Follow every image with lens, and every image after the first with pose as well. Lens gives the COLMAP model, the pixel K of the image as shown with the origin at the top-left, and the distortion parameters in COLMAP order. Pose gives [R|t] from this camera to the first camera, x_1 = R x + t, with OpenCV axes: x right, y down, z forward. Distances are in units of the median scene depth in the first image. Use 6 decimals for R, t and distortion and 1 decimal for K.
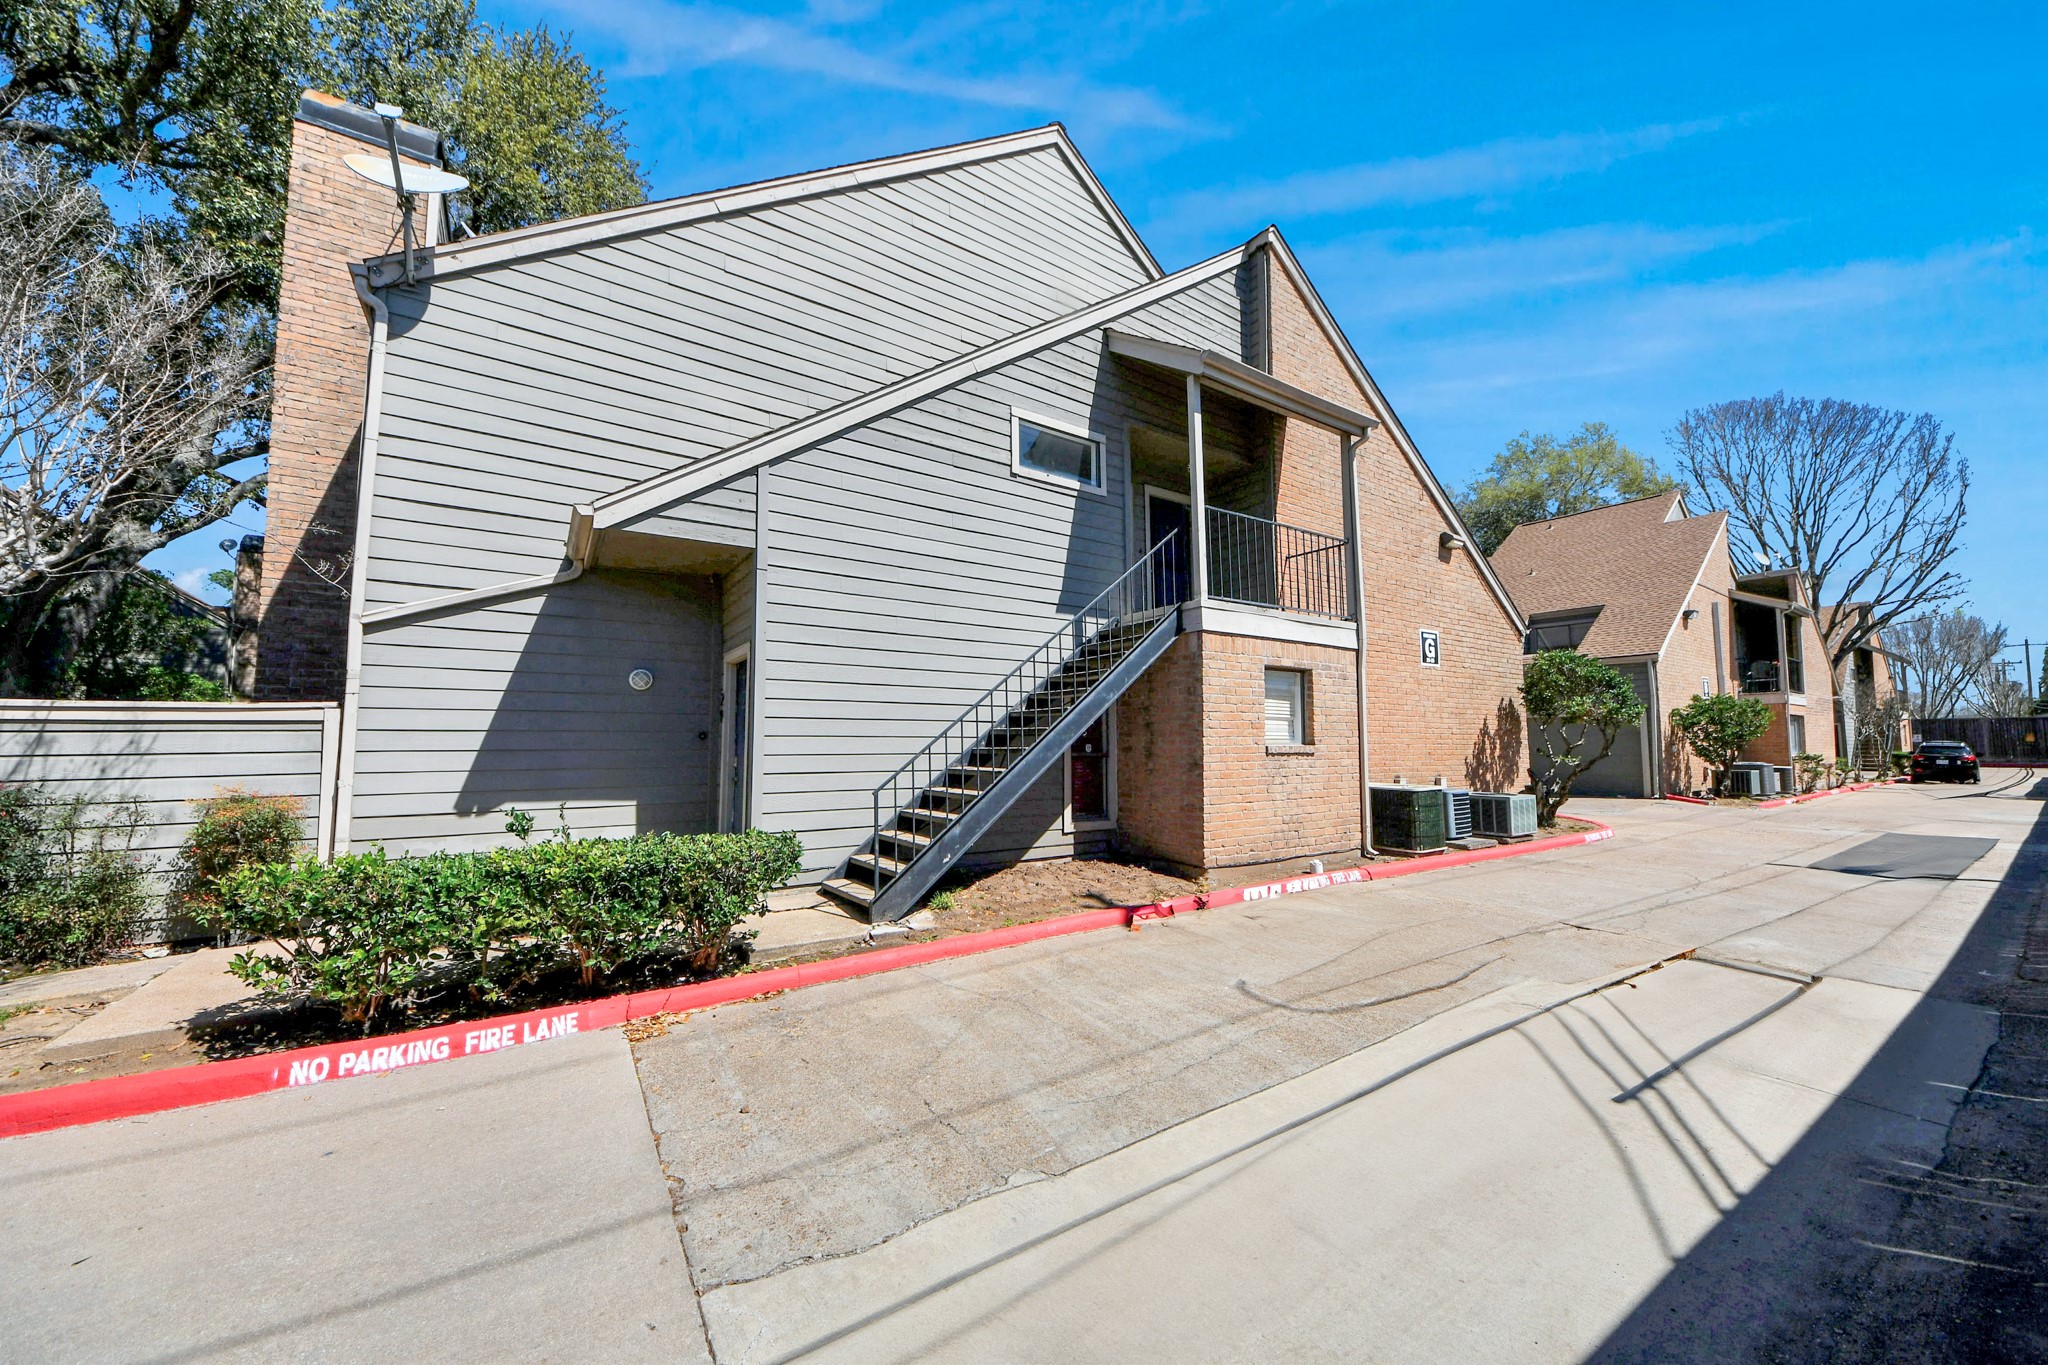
lens RADIAL K [[763.7, 0, 1017.9], [0, 763.7, 688.0], [0, 0, 1]] dist [0.001935, -0.000441]
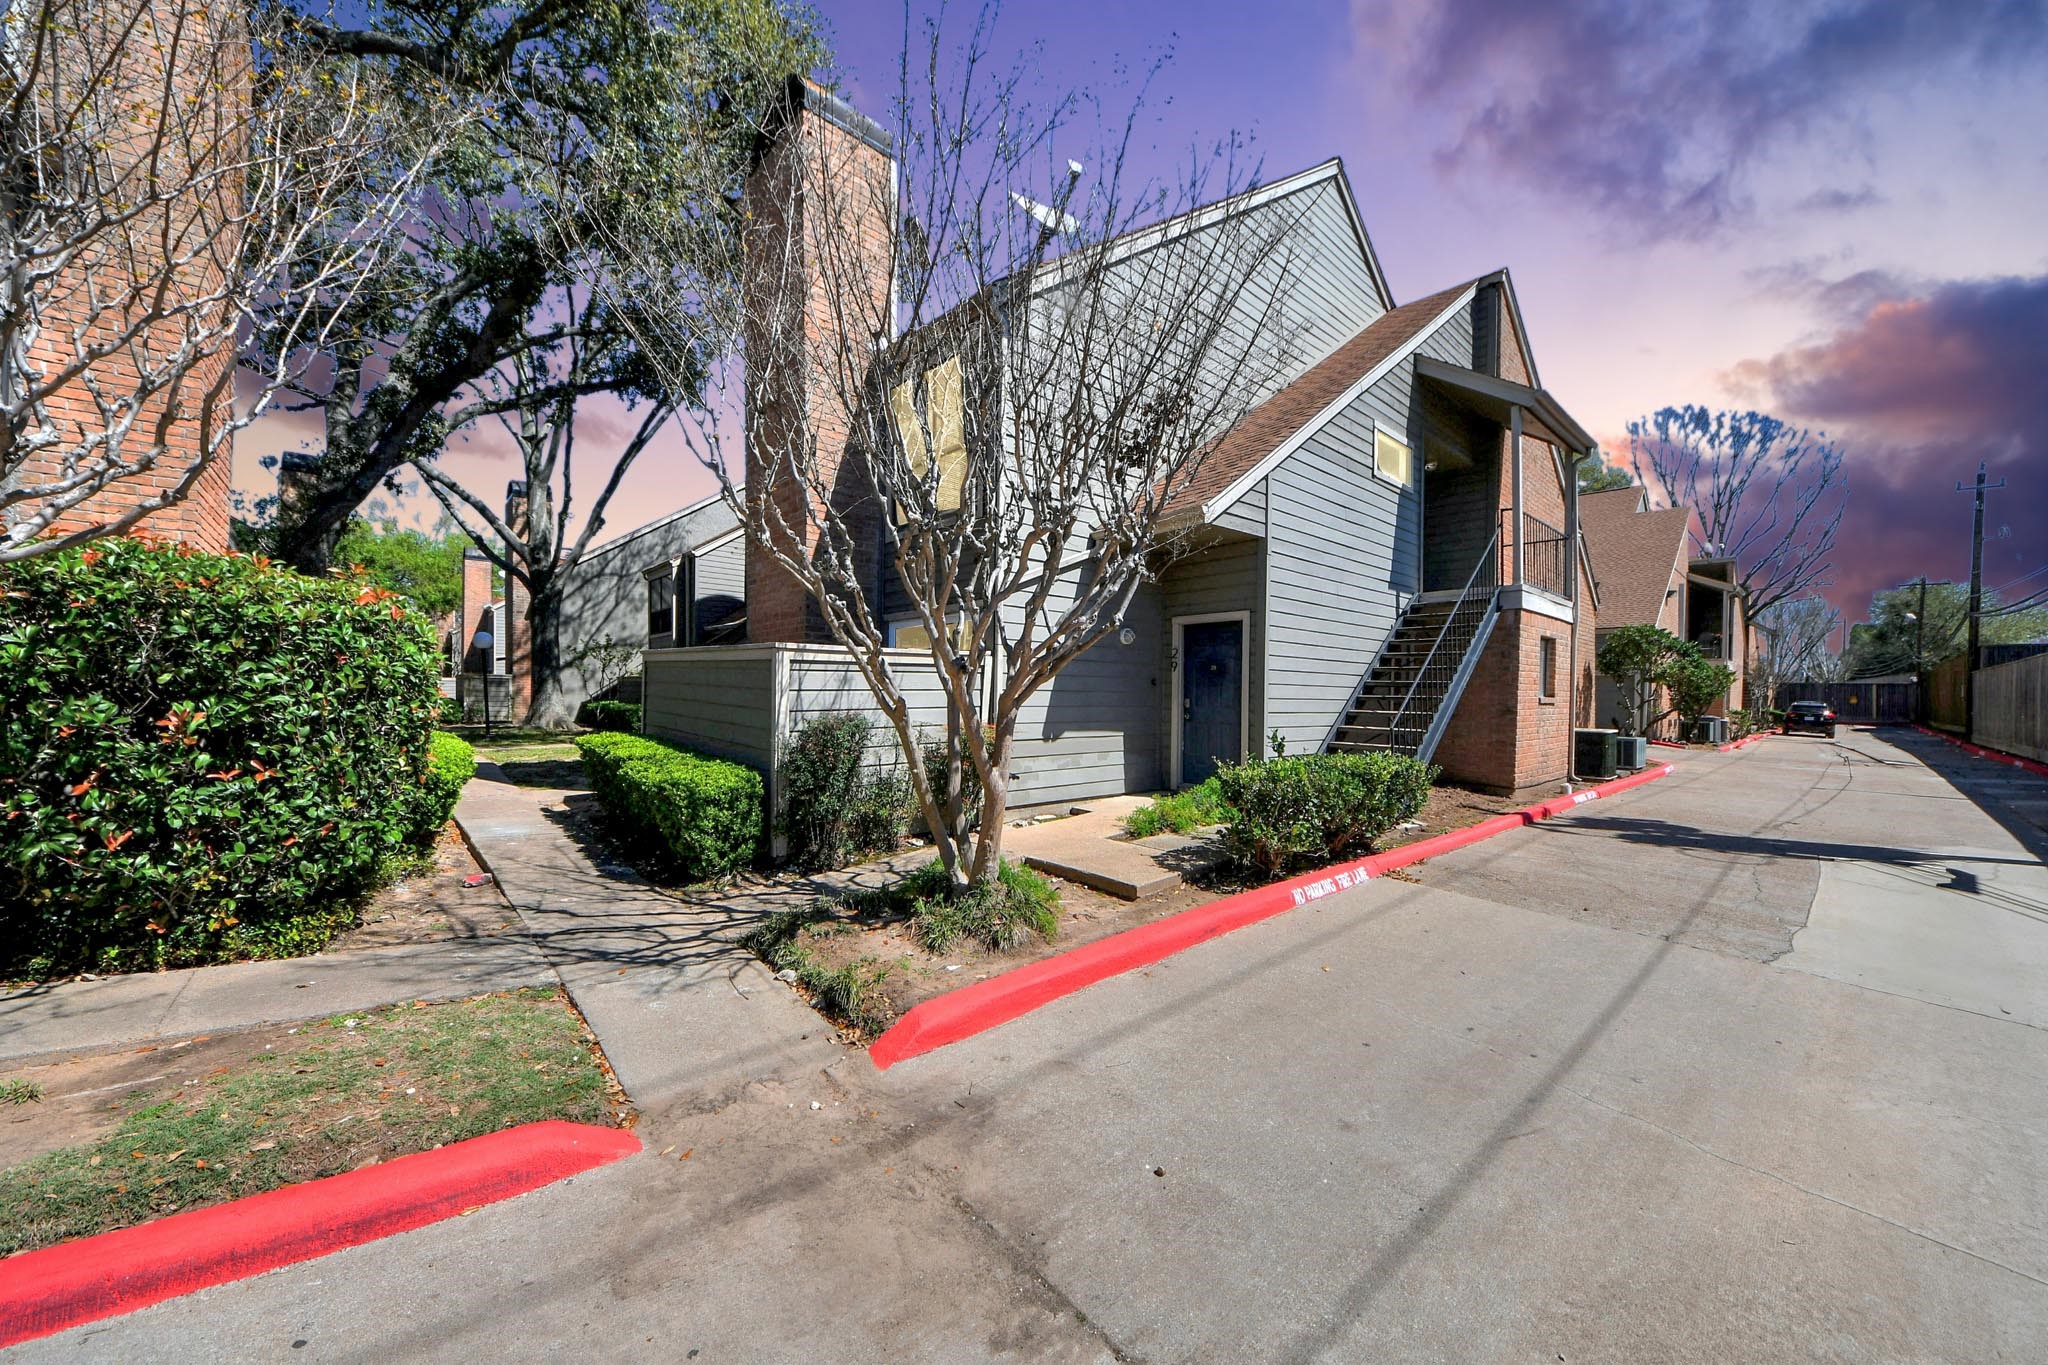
lens RADIAL K [[763.7, 0, 1033.0], [0, 763.7, 690.2], [0, 0, 1]] dist [0.001935, -0.000441]
pose [[0.991623, 0.018471, 0.127839, -0.669392], [-0.027772, 0.997064, 0.071364, -0.006130], [-0.126145, -0.074317, 0.989224, -0.180513]]
